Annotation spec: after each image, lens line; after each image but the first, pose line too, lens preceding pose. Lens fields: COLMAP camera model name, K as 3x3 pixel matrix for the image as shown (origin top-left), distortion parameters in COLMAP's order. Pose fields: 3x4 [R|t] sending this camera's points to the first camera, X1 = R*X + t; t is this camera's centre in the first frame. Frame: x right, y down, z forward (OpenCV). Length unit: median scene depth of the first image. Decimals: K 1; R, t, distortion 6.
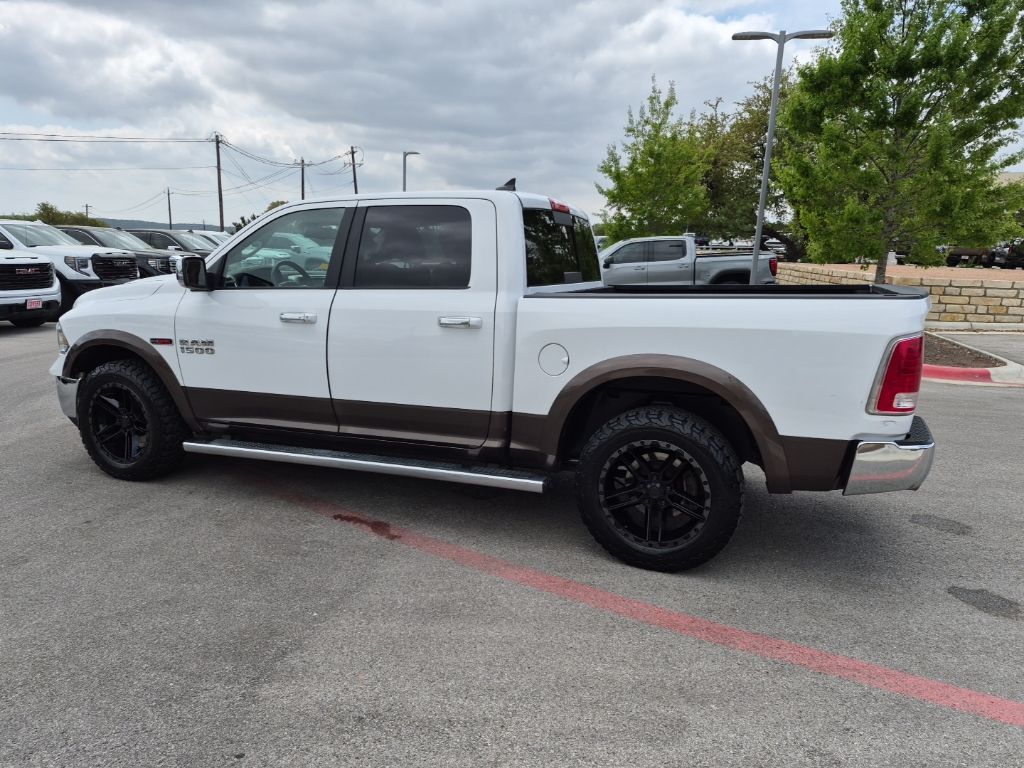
lens RADIAL K [[718.1, 0, 520.9], [0, 718.1, 385.4], [0, 0, 1]] dist [0.065168, -0.062445]
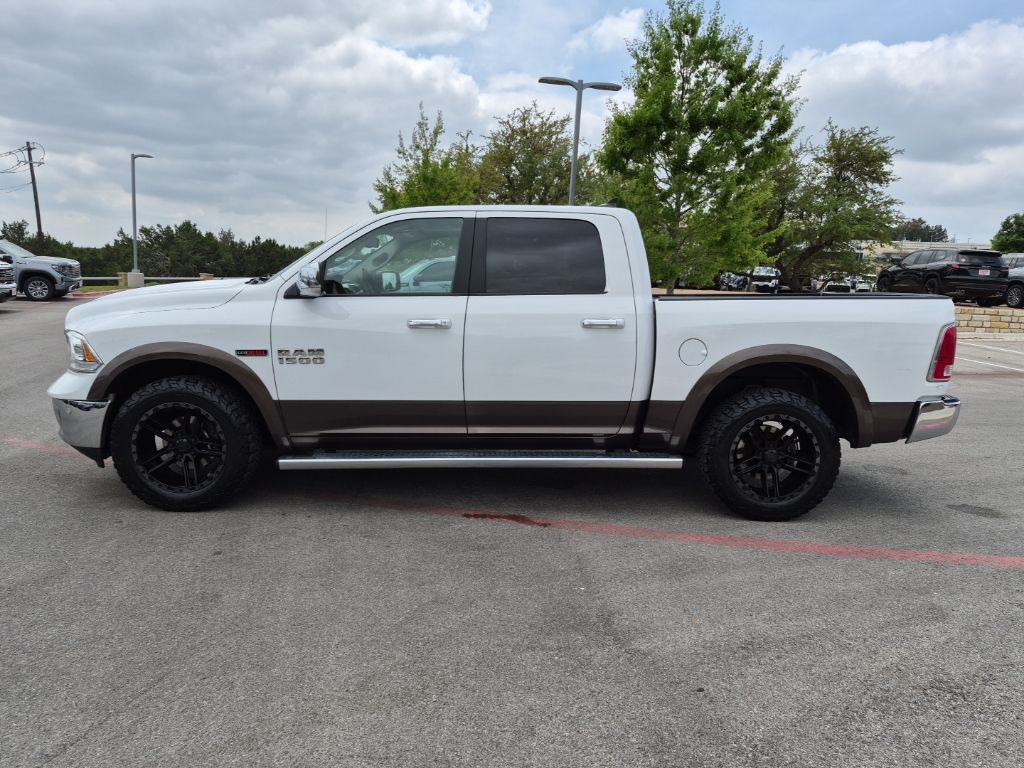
lens RADIAL K [[718.1, 0, 520.9], [0, 718.1, 385.4], [0, 0, 1]] dist [0.065168, -0.062445]
pose [[0.921792, -0.047597, 0.384752, -0.530848], [0.058767, 0.998121, -0.017320, 0.016987], [-0.383205, 0.038576, 0.922858, 0.015200]]
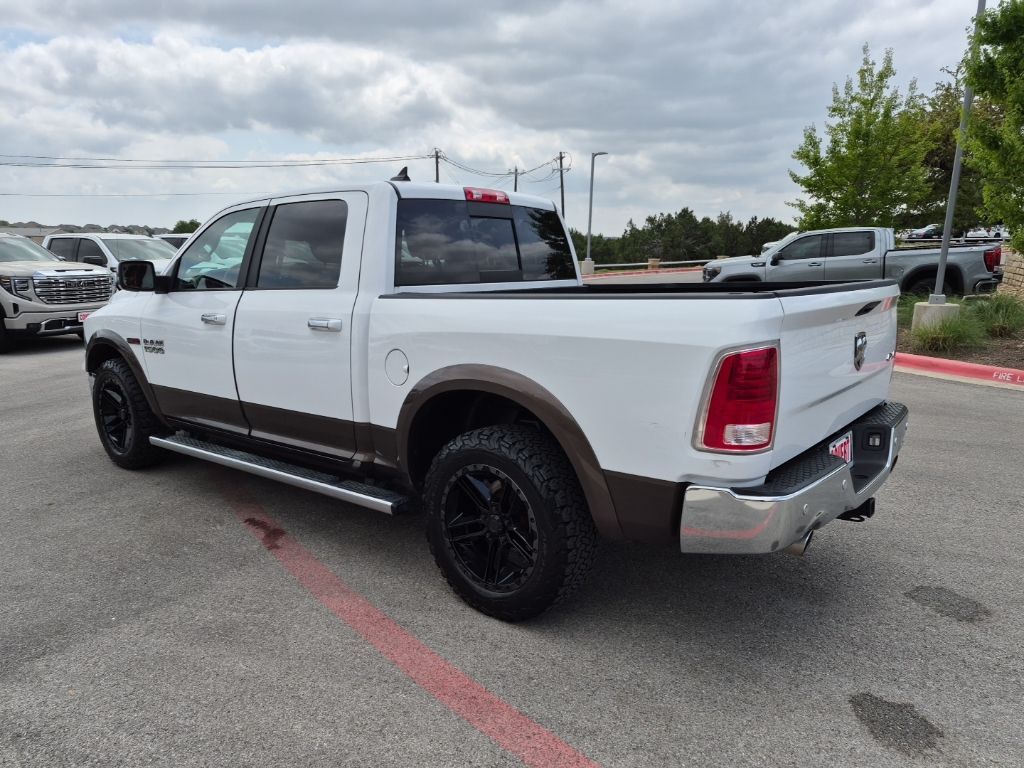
lens RADIAL K [[725.1, 0, 502.6], [0, 725.1, 403.0], [0, 0, 1]] dist [0.115081, -0.179208]
pose [[0.946544, 0.041572, -0.319886, 0.365032], [-0.036819, 0.999104, 0.020894, -0.012093], [0.320468, -0.007999, 0.947226, 0.145818]]
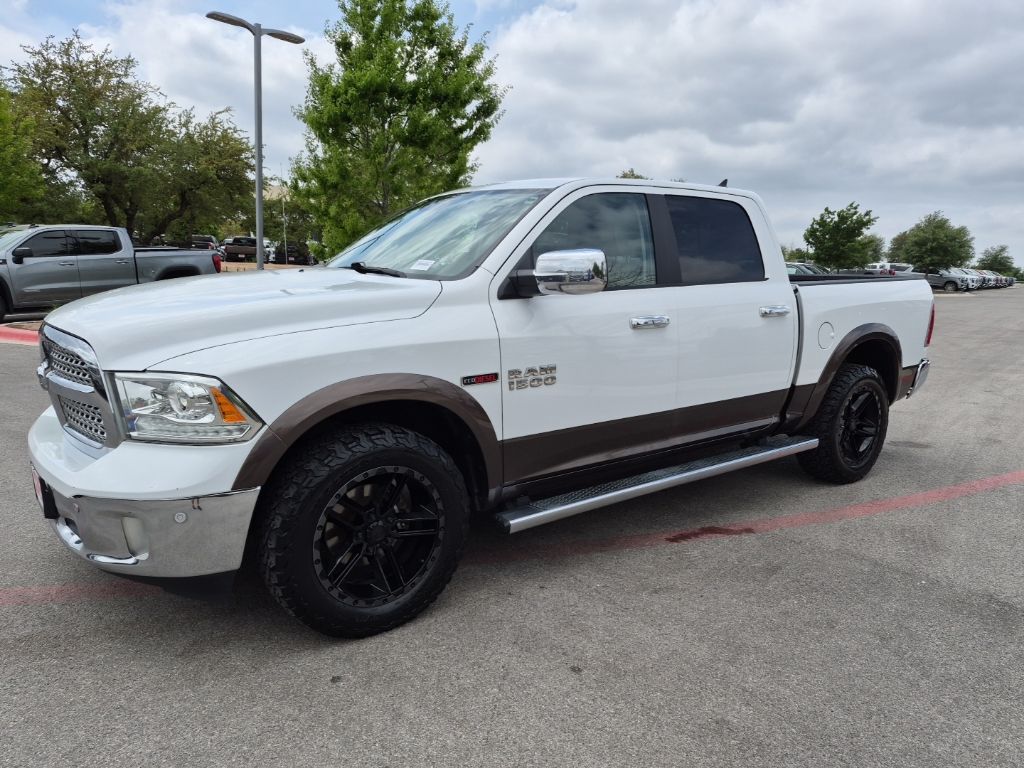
lens RADIAL K [[718.2, 0, 531.1], [0, 718.2, 385.4], [0, 0, 1]] dist [0.054030, -0.047658]
pose [[0.501663, -0.143311, 0.853110, -1.010586], [0.141980, 0.986449, 0.082220, -0.100191], [-0.853332, 0.079878, 0.515212, 0.625601]]
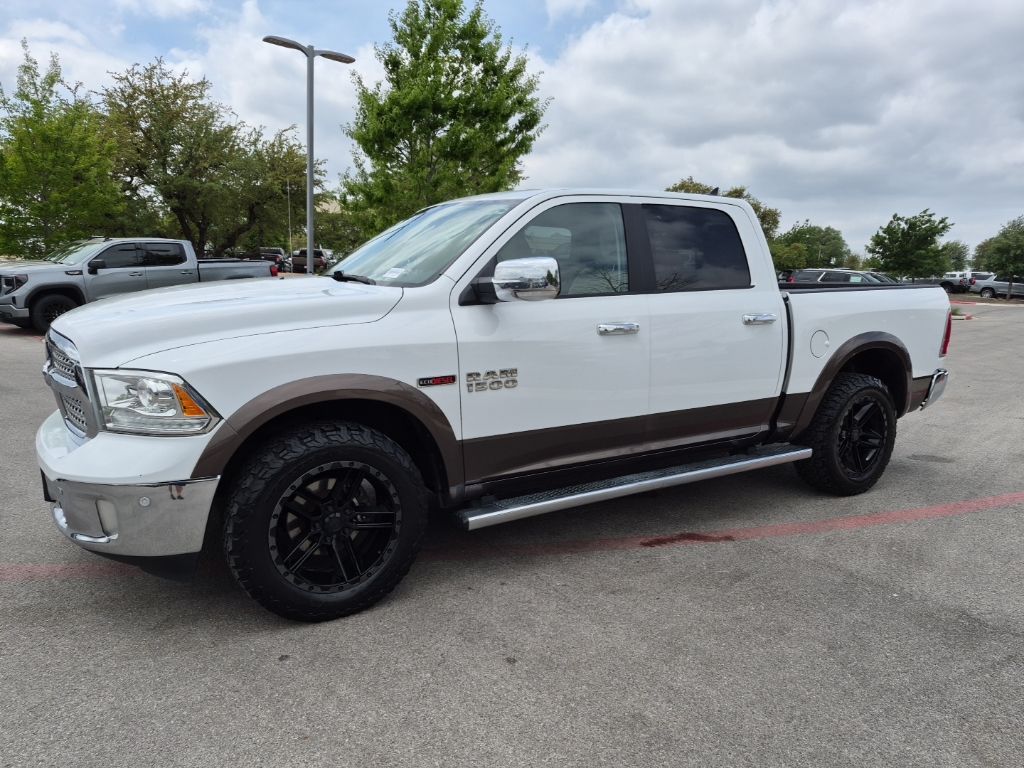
lens RADIAL K [[718.1, 0, 520.9], [0, 718.1, 385.4], [0, 0, 1]] dist [0.065168, -0.062445]
pose [[0.585968, -0.124441, 0.800722, -0.980849], [0.135303, 0.989291, 0.054732, -0.081893], [-0.798959, 0.076269, 0.596530, 0.529892]]
